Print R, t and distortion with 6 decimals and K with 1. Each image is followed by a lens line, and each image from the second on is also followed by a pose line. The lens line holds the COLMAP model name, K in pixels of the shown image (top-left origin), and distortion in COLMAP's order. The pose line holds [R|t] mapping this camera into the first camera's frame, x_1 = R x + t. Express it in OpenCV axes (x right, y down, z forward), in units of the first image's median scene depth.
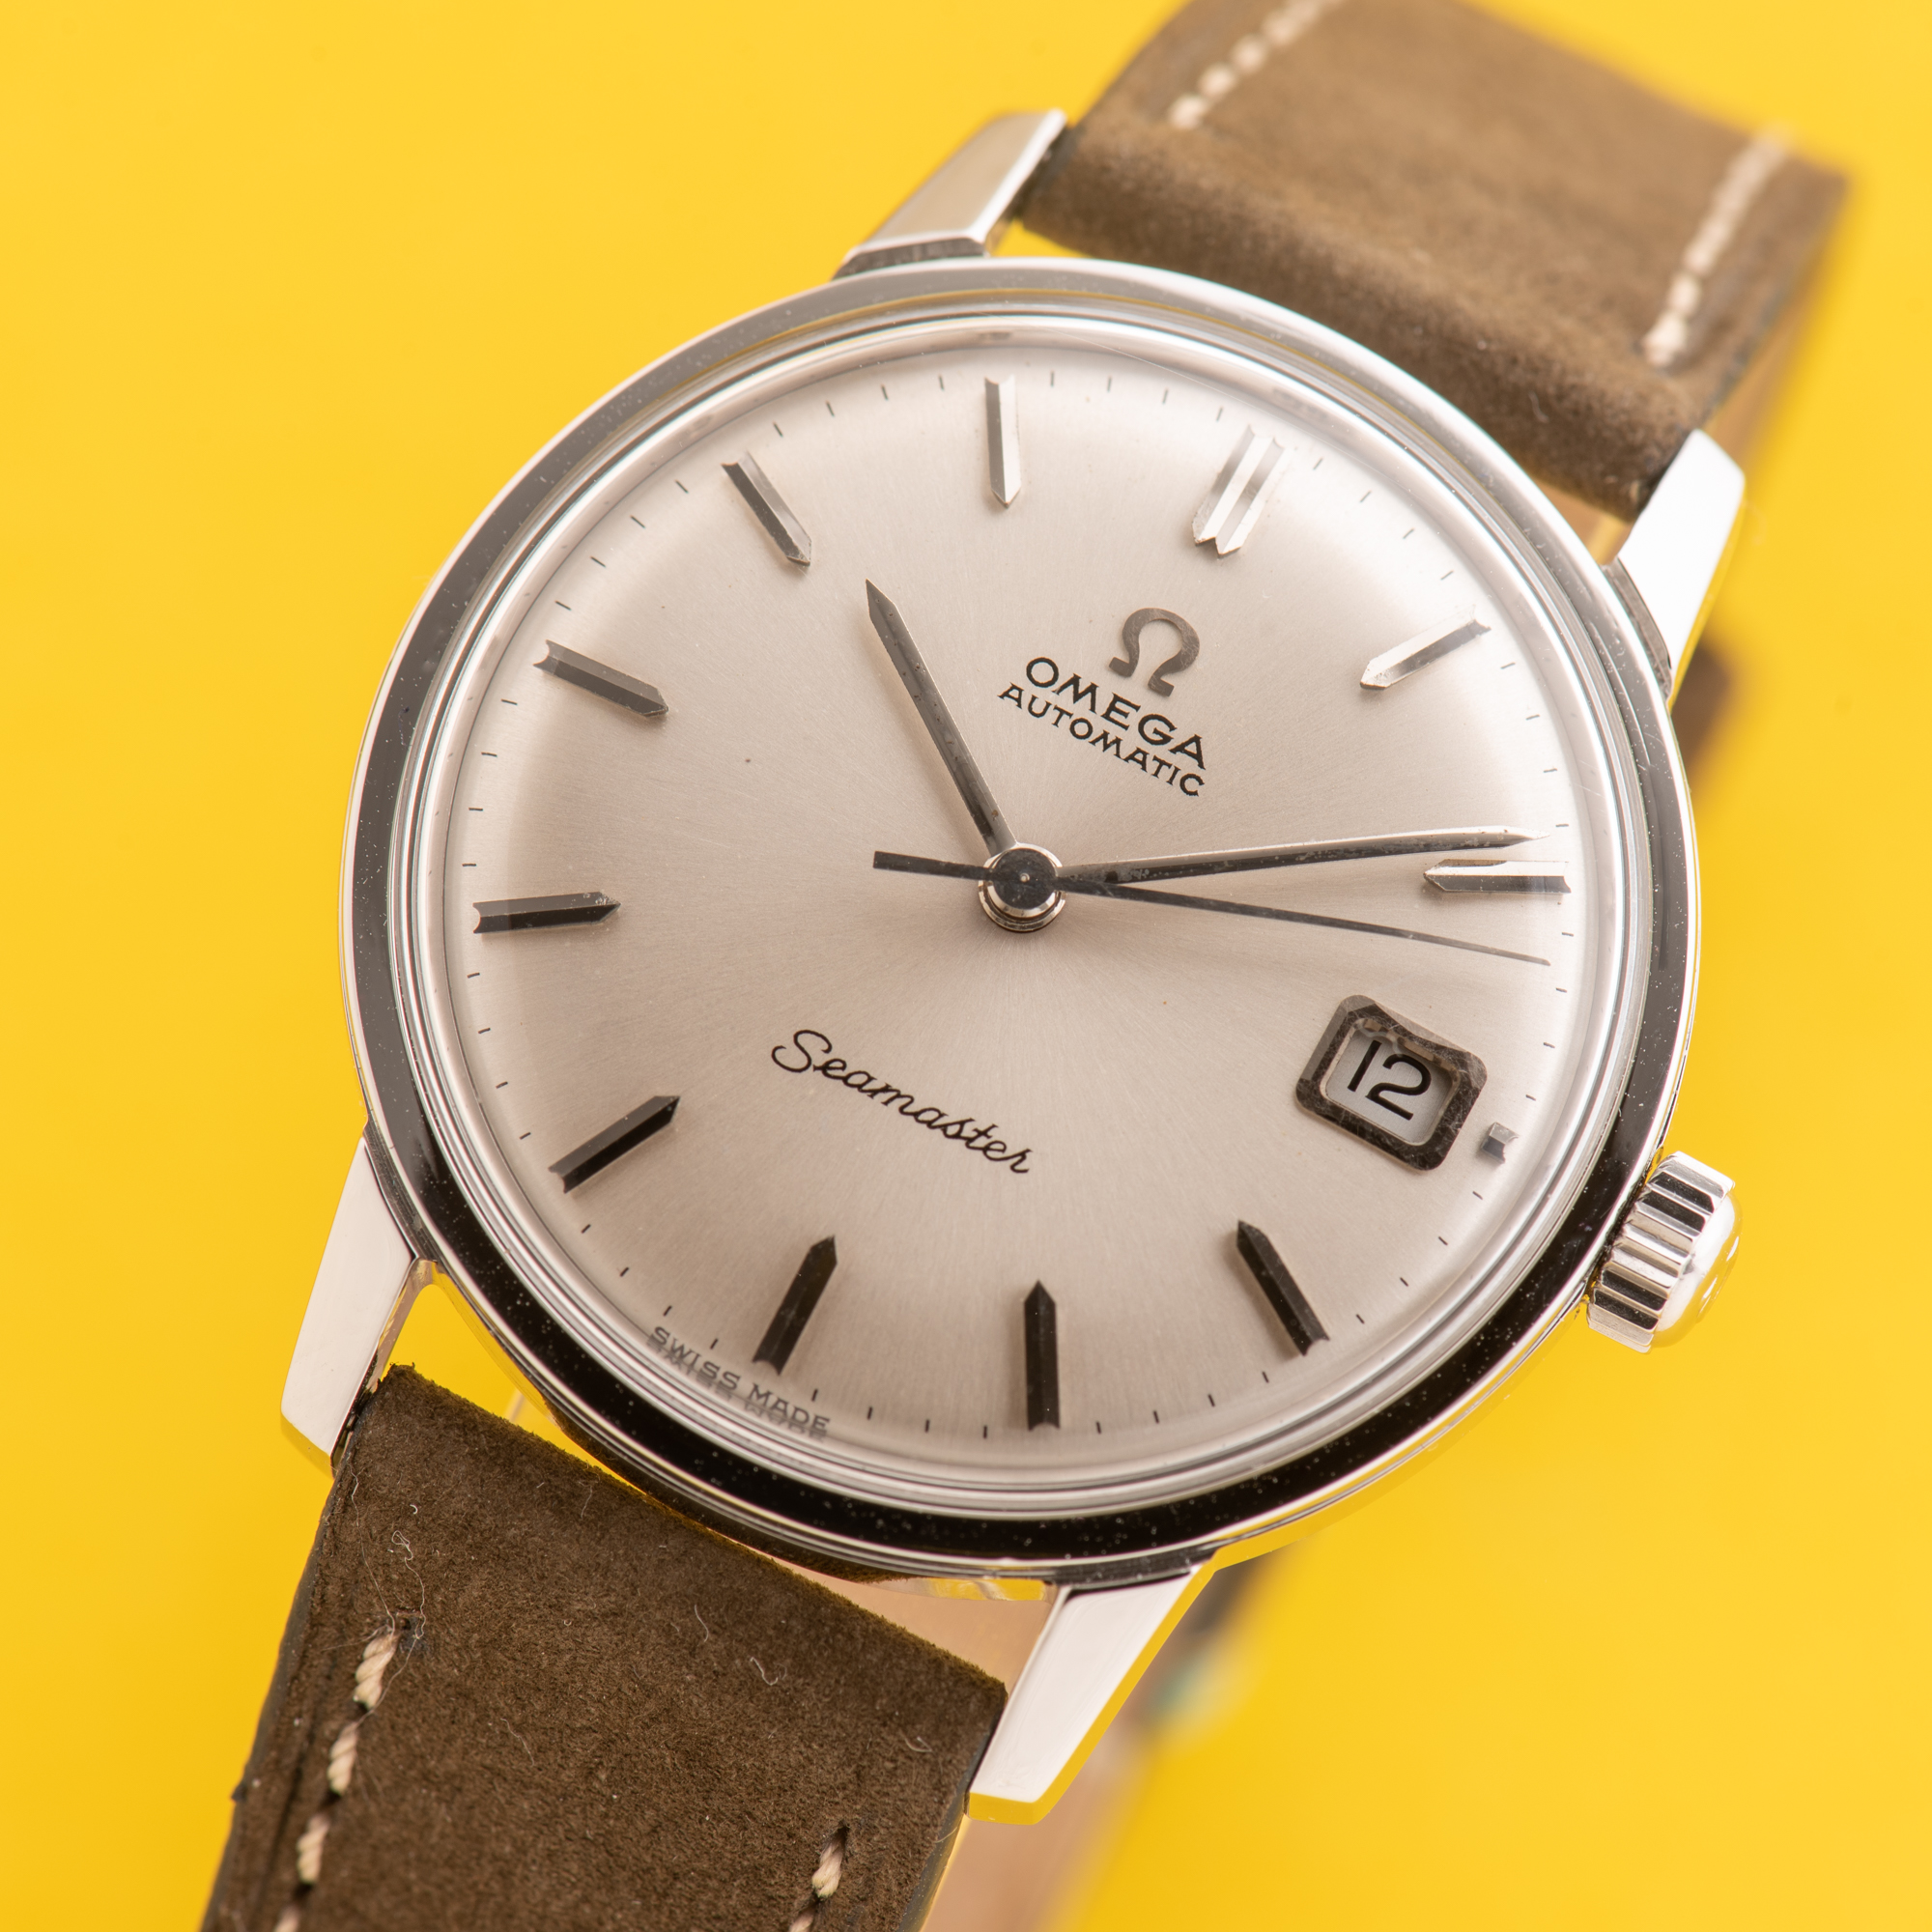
lens RADIAL K [[13863.3, 0, 966.0], [0, 13863.3, 966.0], [0, 0, 1]] dist [-0.090640, -86.057047]
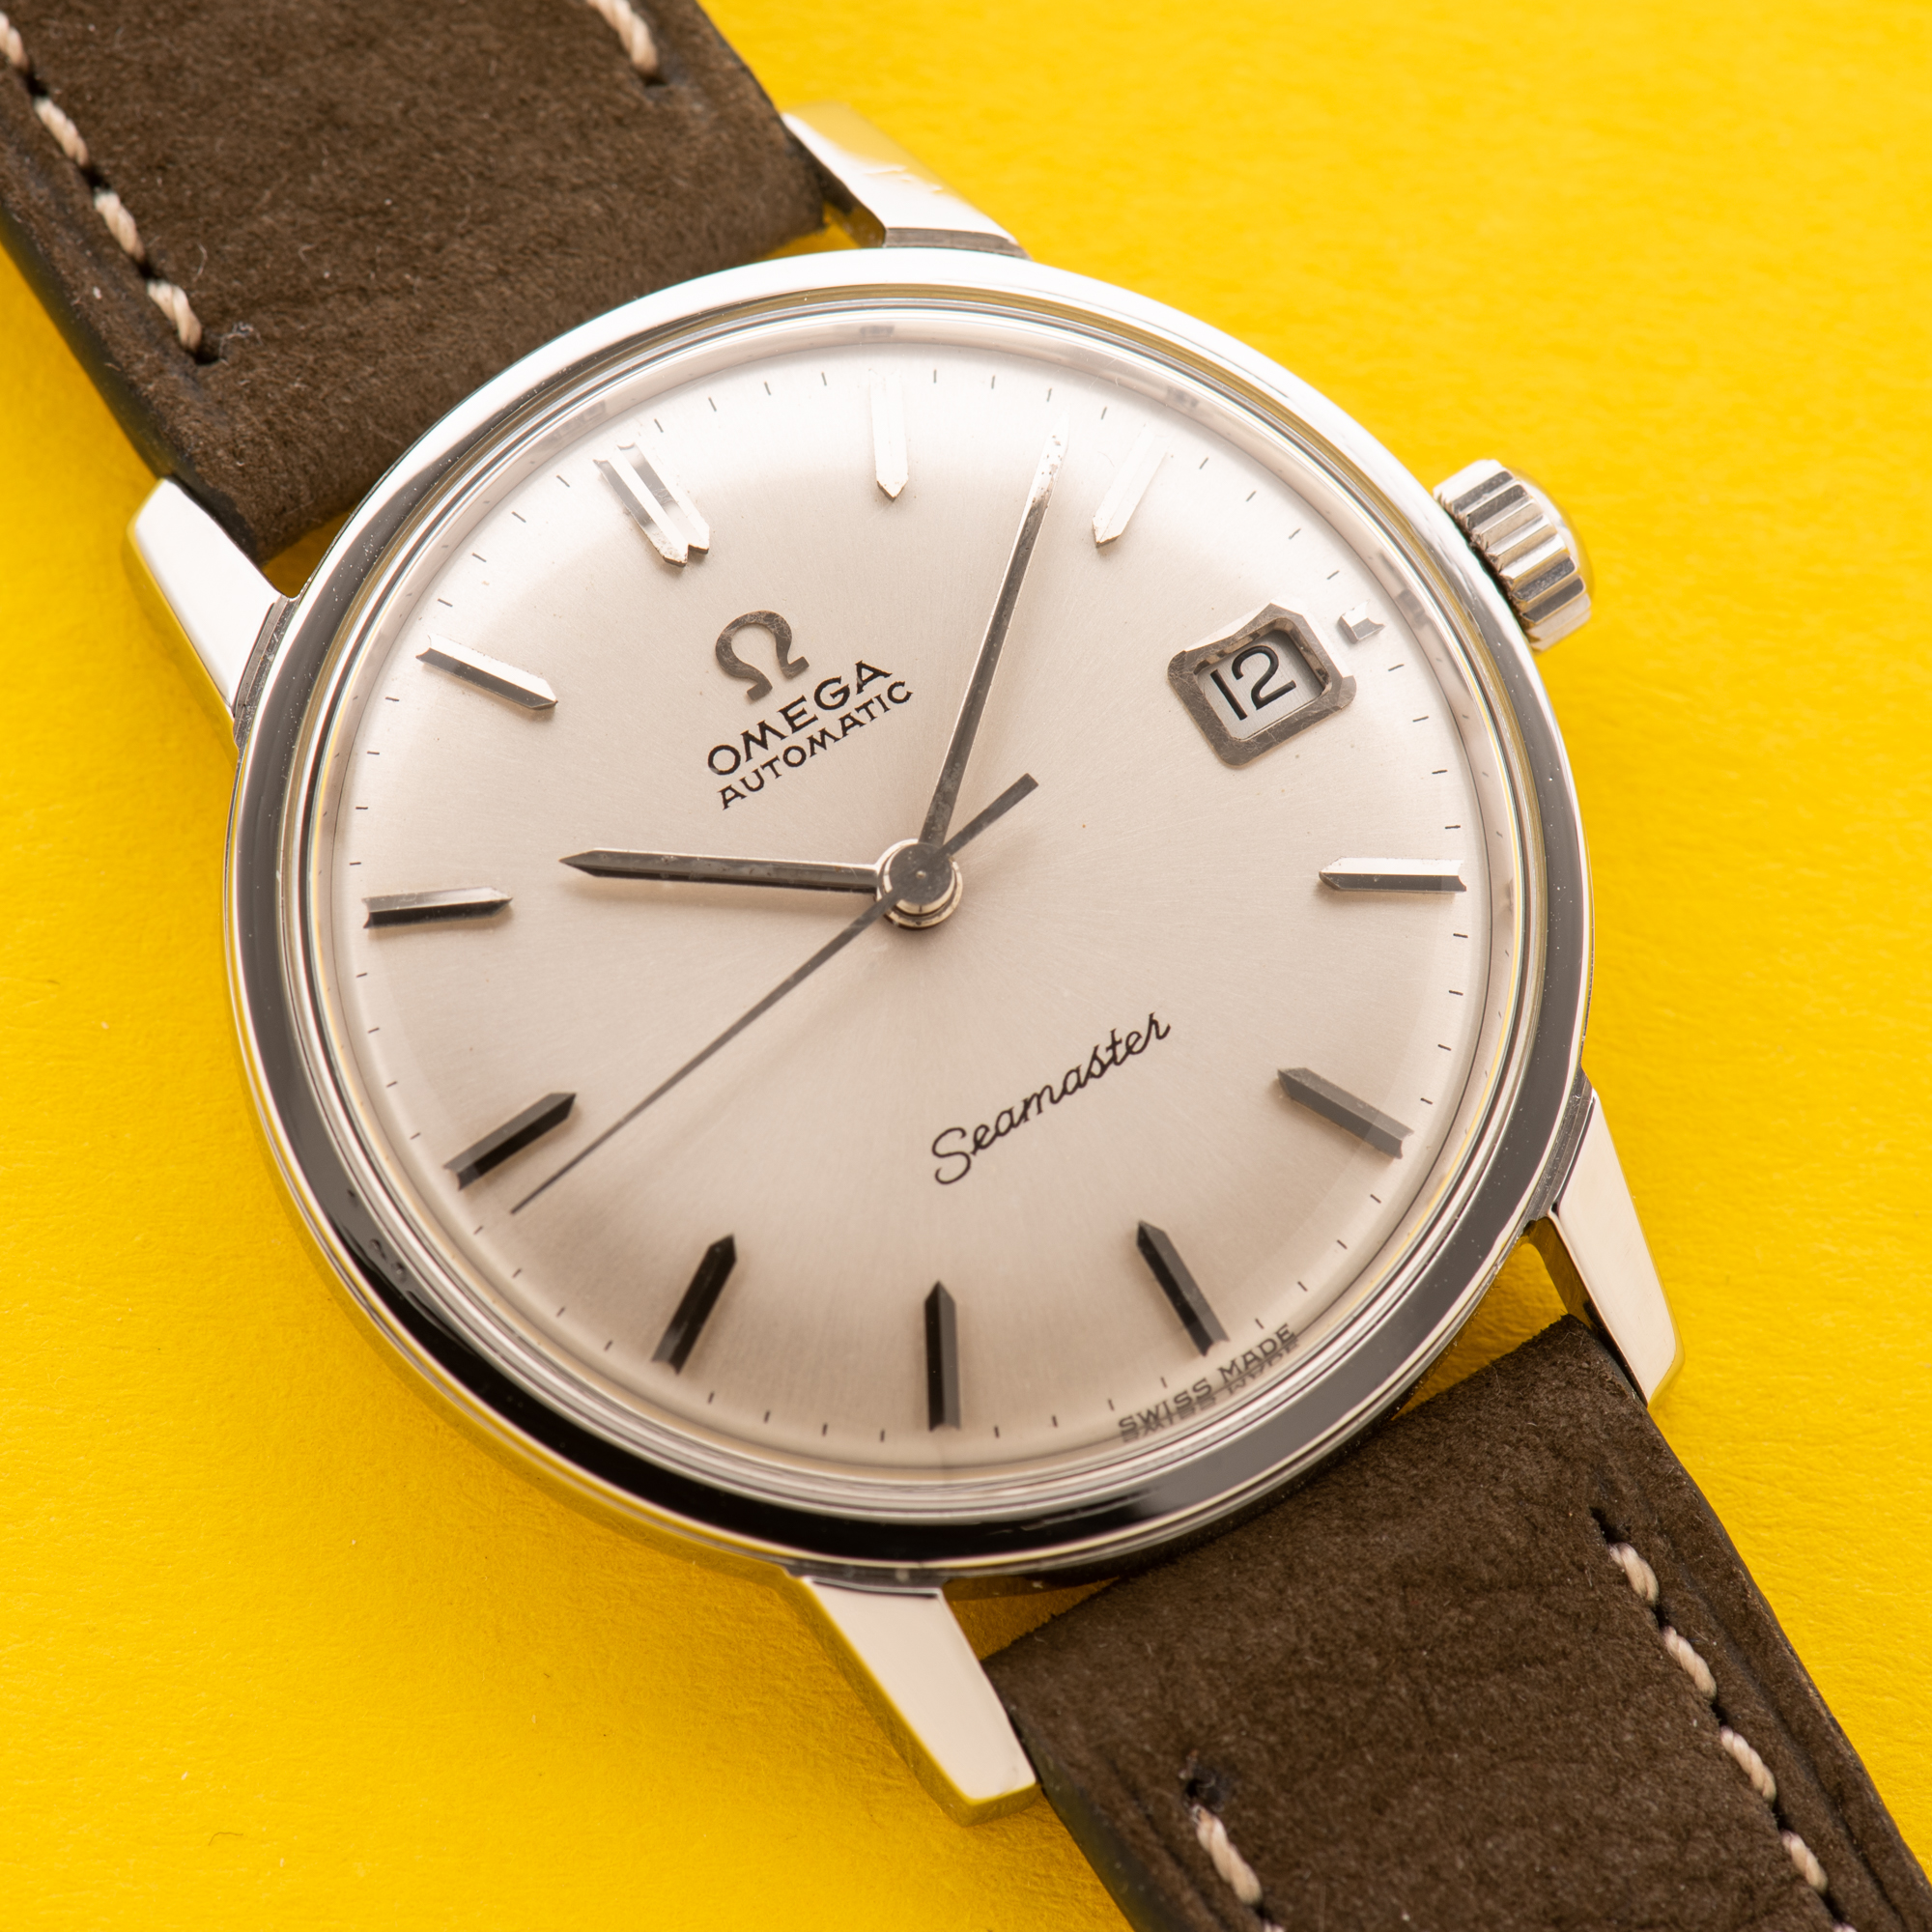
lens RADIAL K [[13863.3, 0, 966.0], [0, 13863.3, 966.0], [0, 0, 1]] dist [-0.090640, -86.057047]
pose [[0.485623, -0.834978, 0.258810, -0.254867], [0.822991, 0.536510, 0.186664, -0.184078], [-0.294714, 0.122351, 0.947720, 0.059450]]
